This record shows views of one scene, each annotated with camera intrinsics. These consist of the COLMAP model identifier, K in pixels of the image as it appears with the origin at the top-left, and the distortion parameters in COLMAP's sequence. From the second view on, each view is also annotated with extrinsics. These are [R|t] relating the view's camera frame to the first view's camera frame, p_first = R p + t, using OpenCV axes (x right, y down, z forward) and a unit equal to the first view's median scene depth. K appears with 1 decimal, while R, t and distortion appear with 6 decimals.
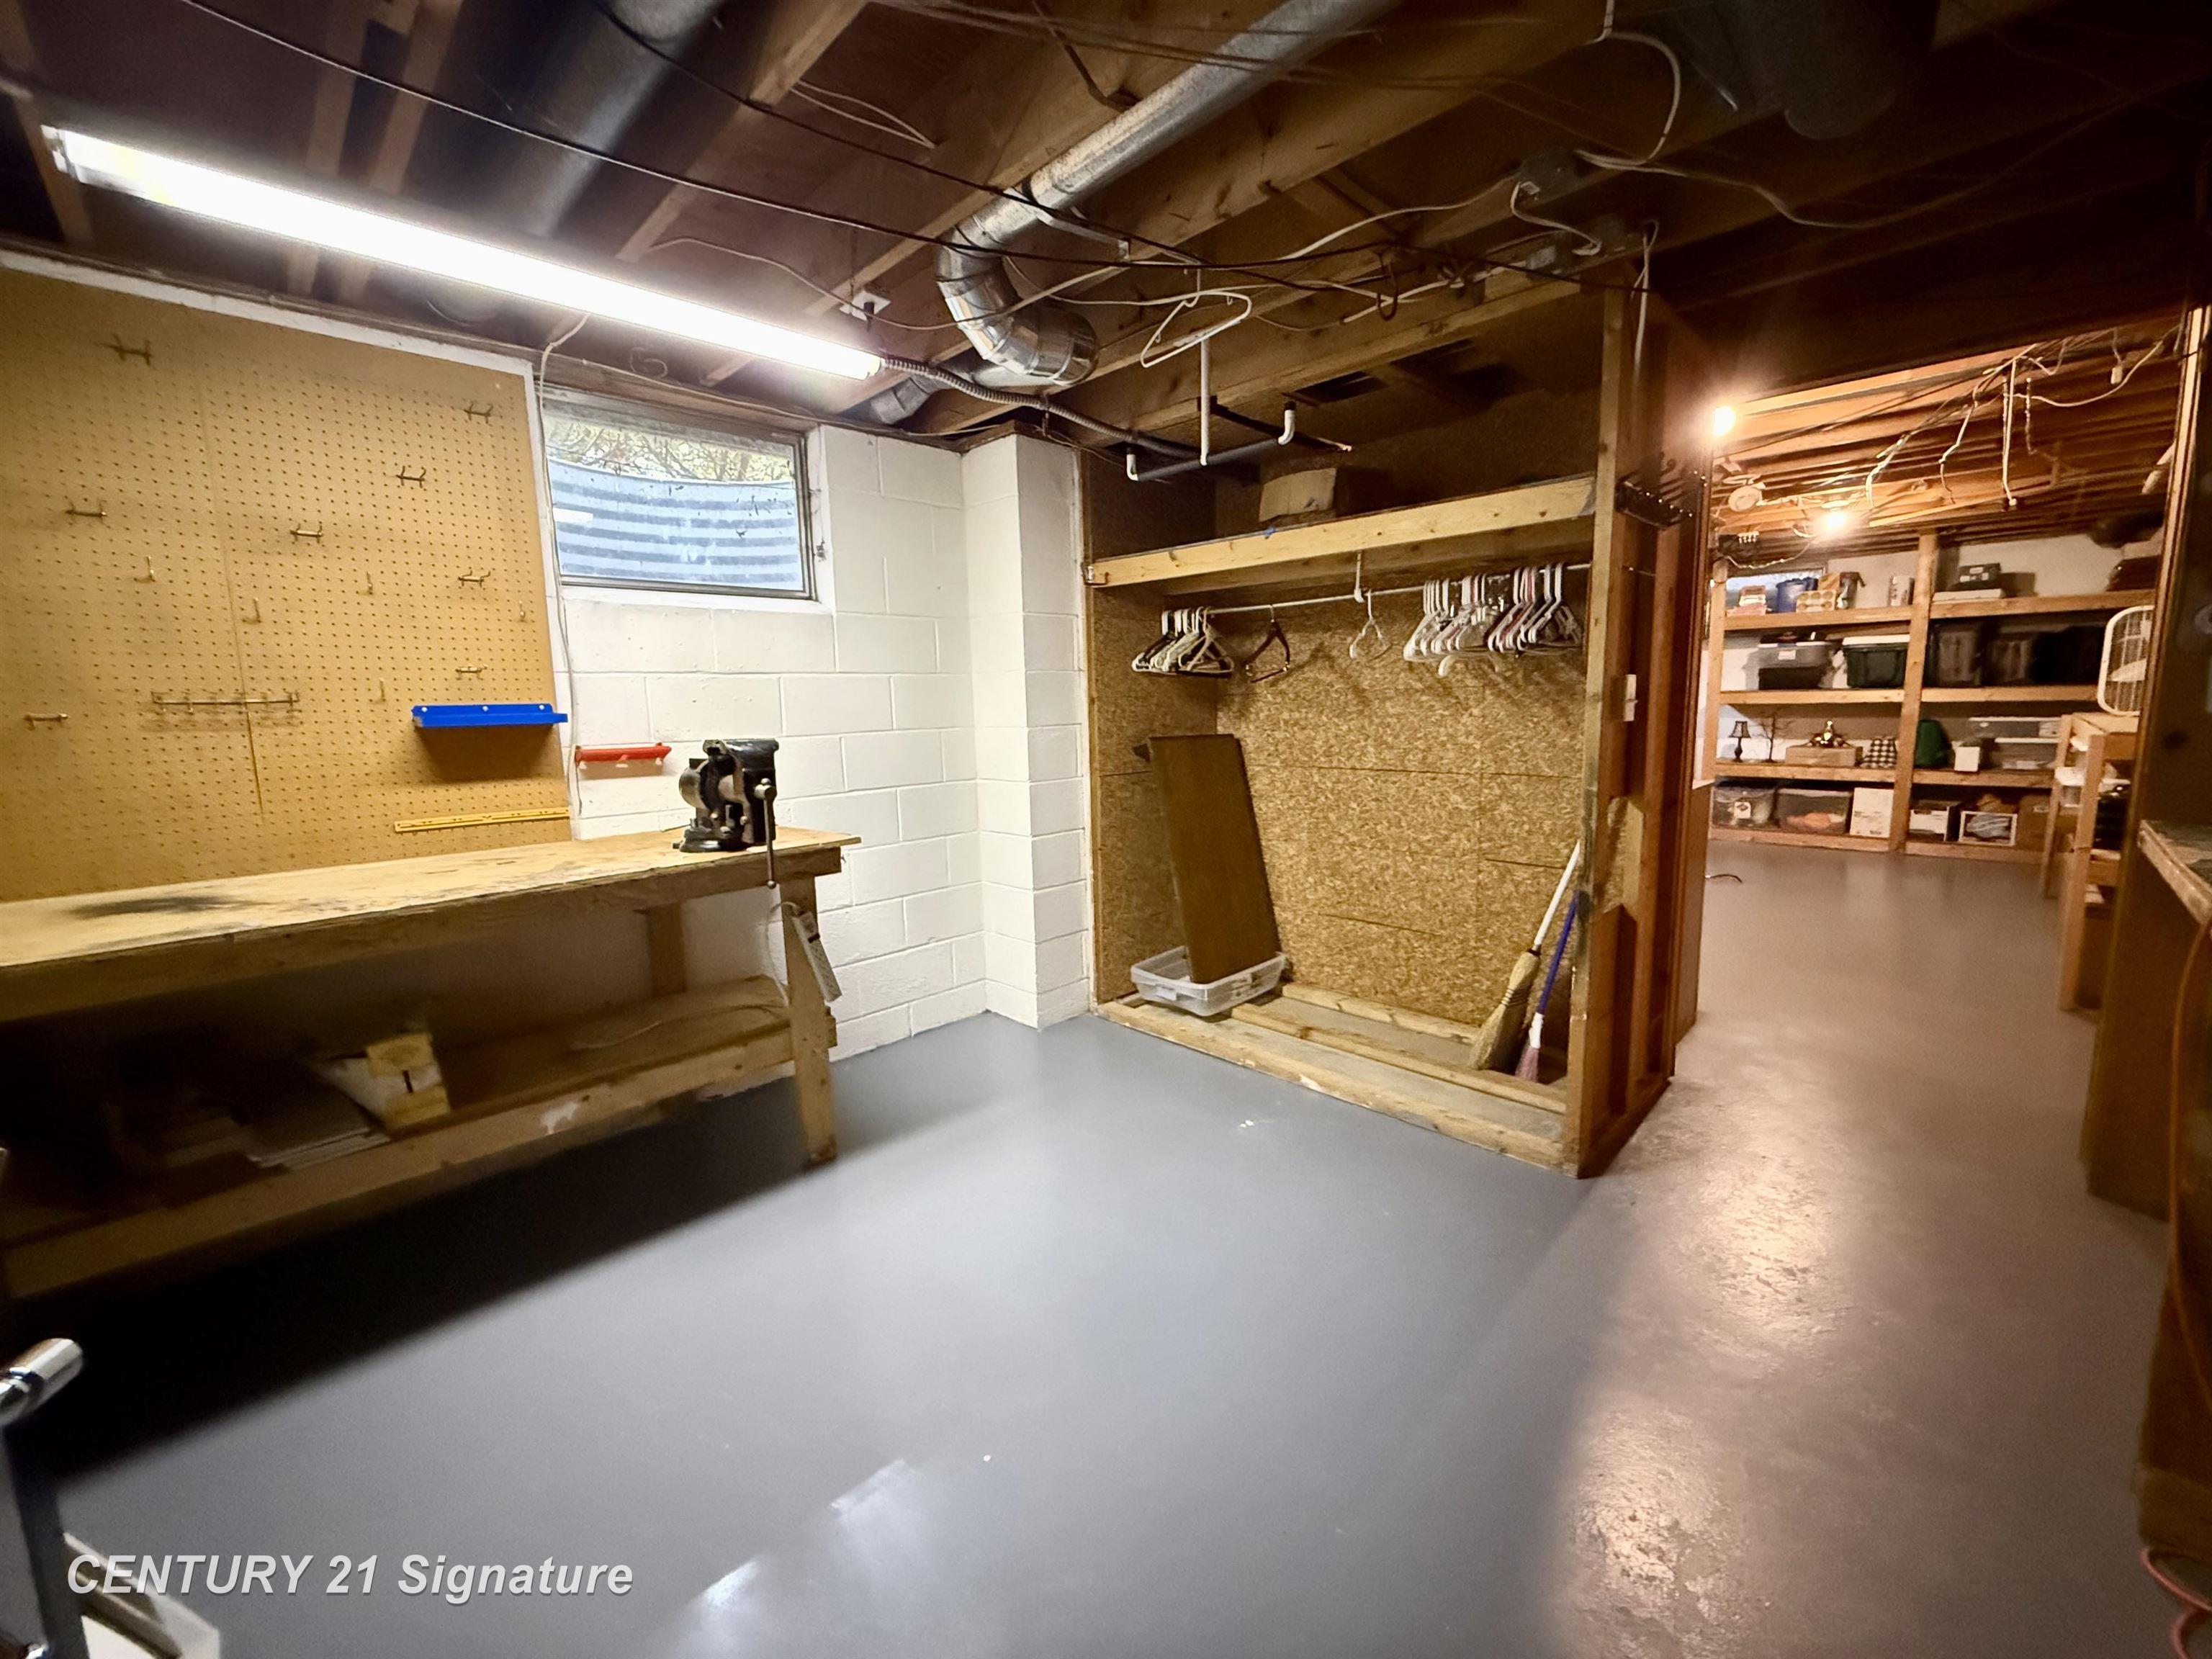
lens RADIAL K [[881.1, 0, 1106.0], [0, 881.1, 829.5], [0, 0, 1]] dist [0.000768, -0.002081]
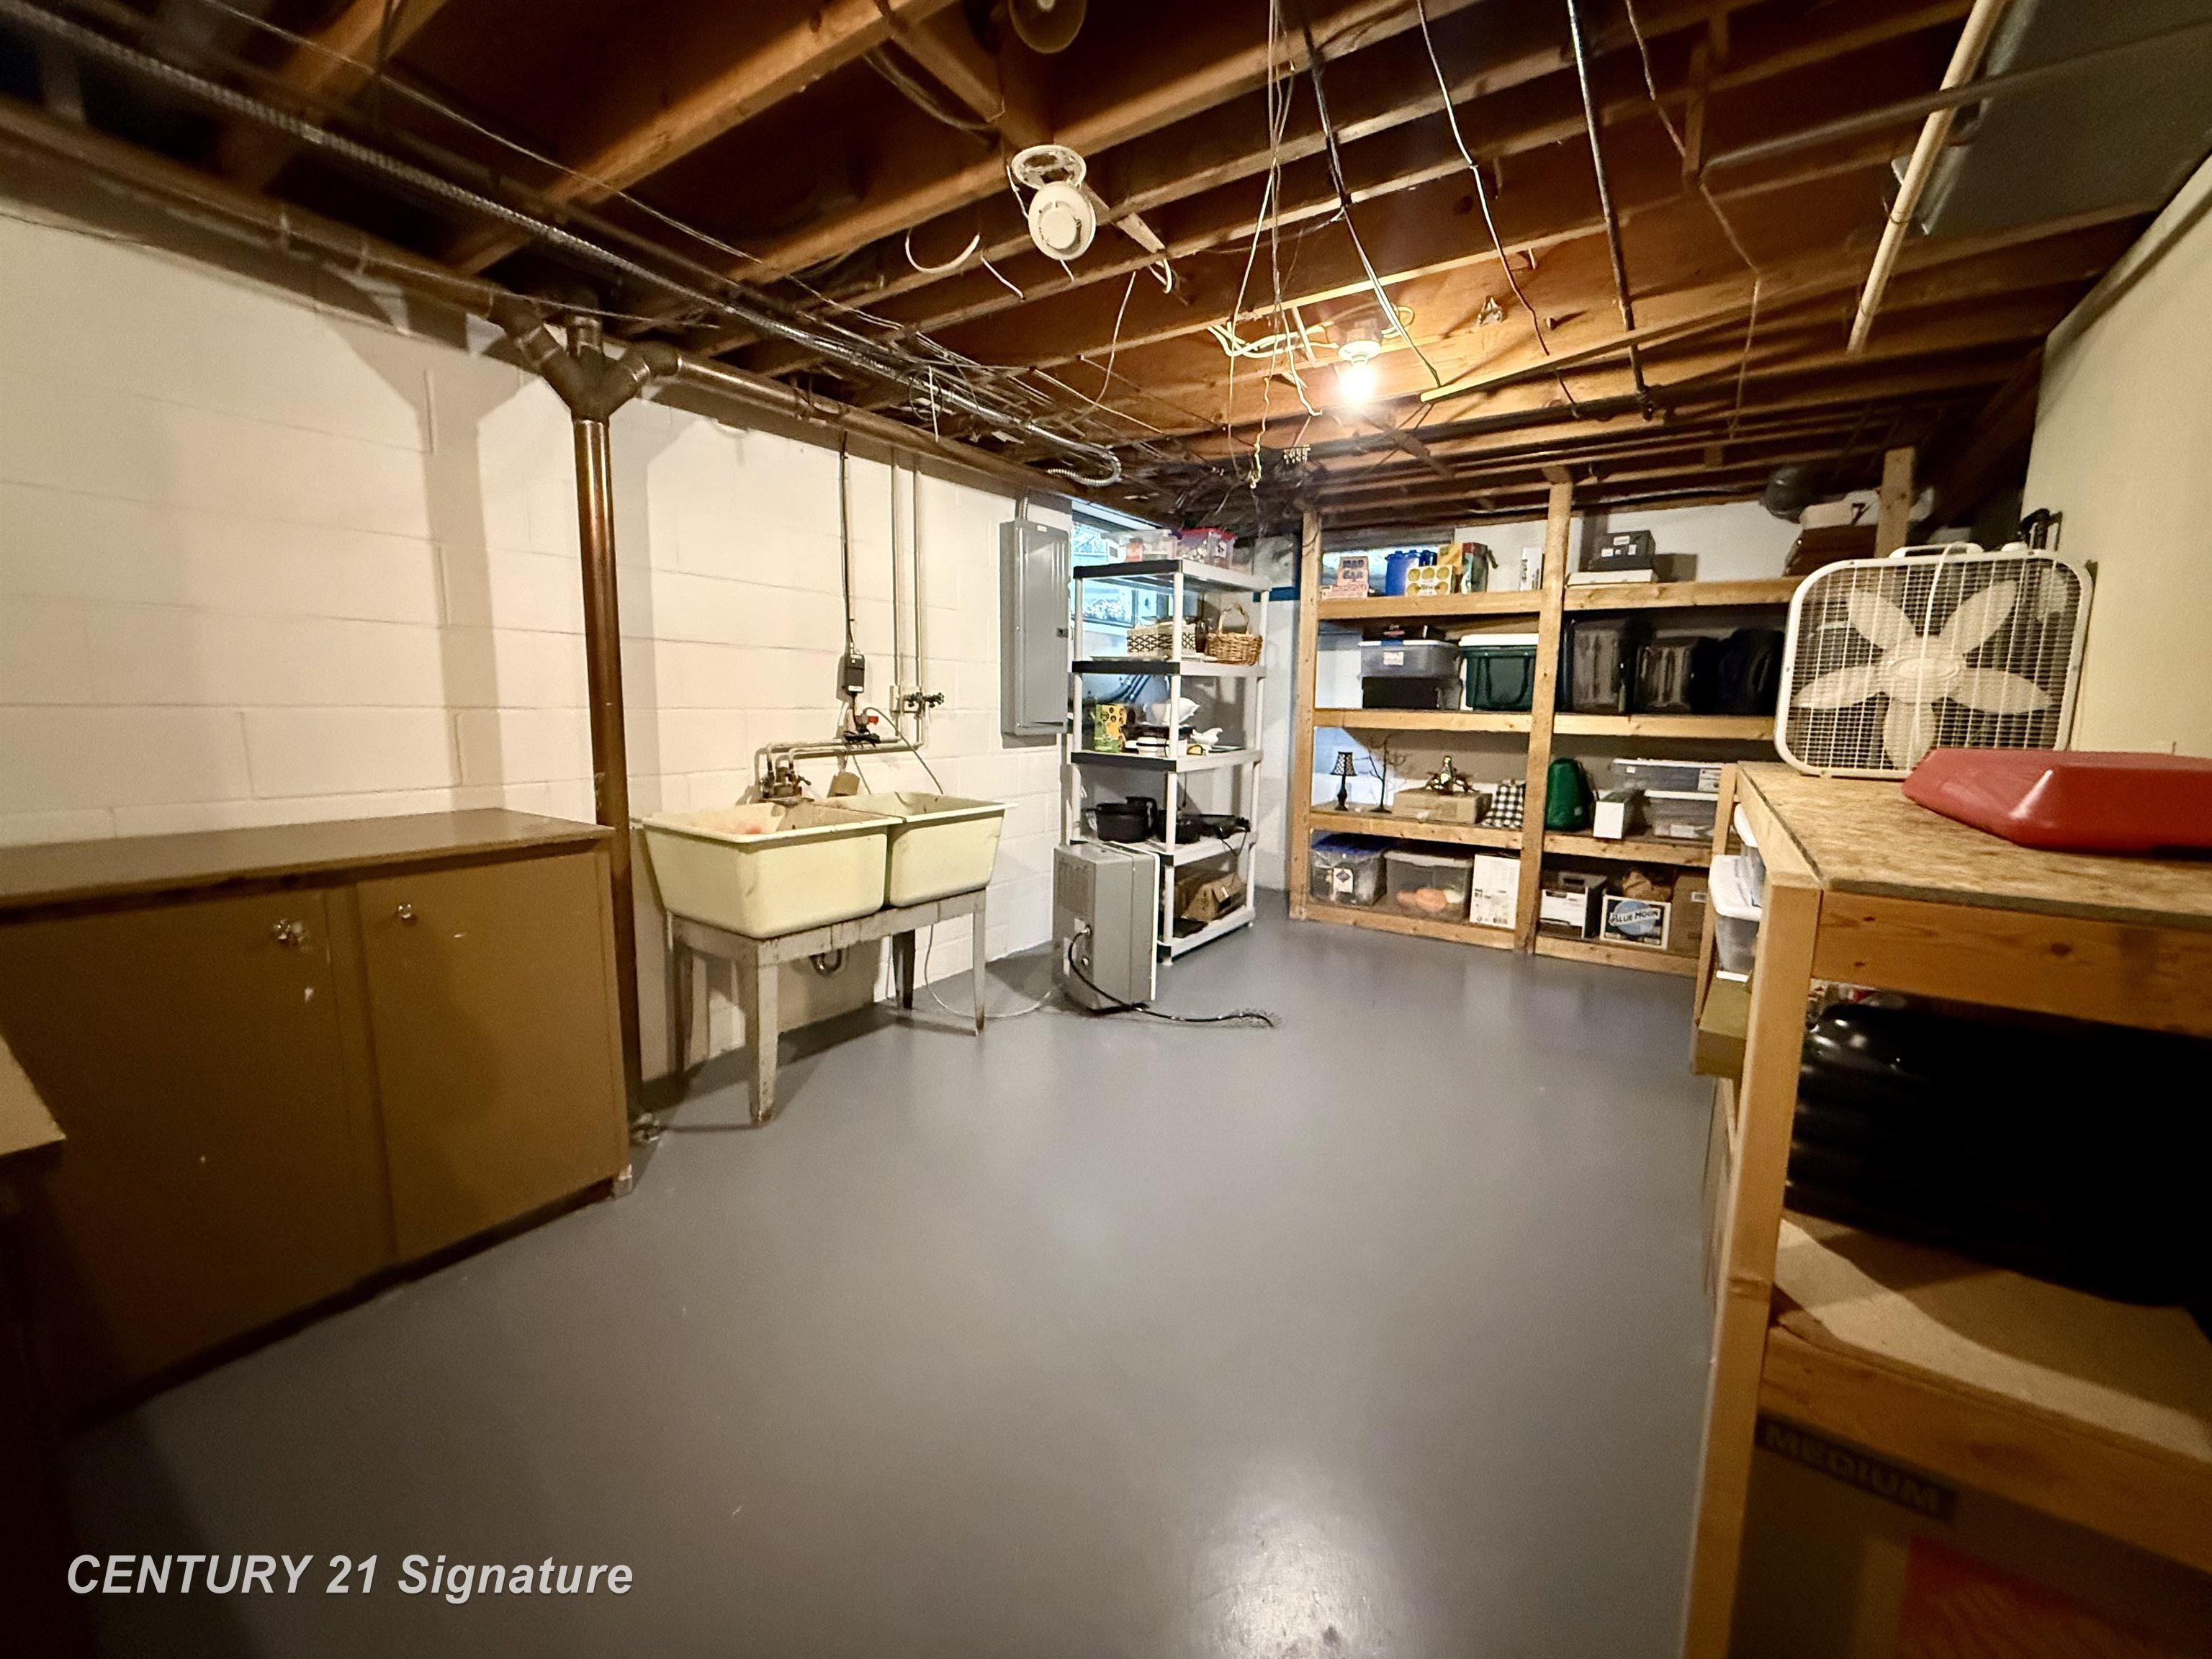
lens RADIAL K [[881.1, 0, 1106.0], [0, 881.1, 829.5], [0, 0, 1]] dist [0.000768, -0.002081]
pose [[0.979021, 0.011734, 0.203420, 0.446865], [-0.010801, 0.999925, -0.005698, -0.062675], [-0.203472, 0.003381, 0.979075, 0.401538]]
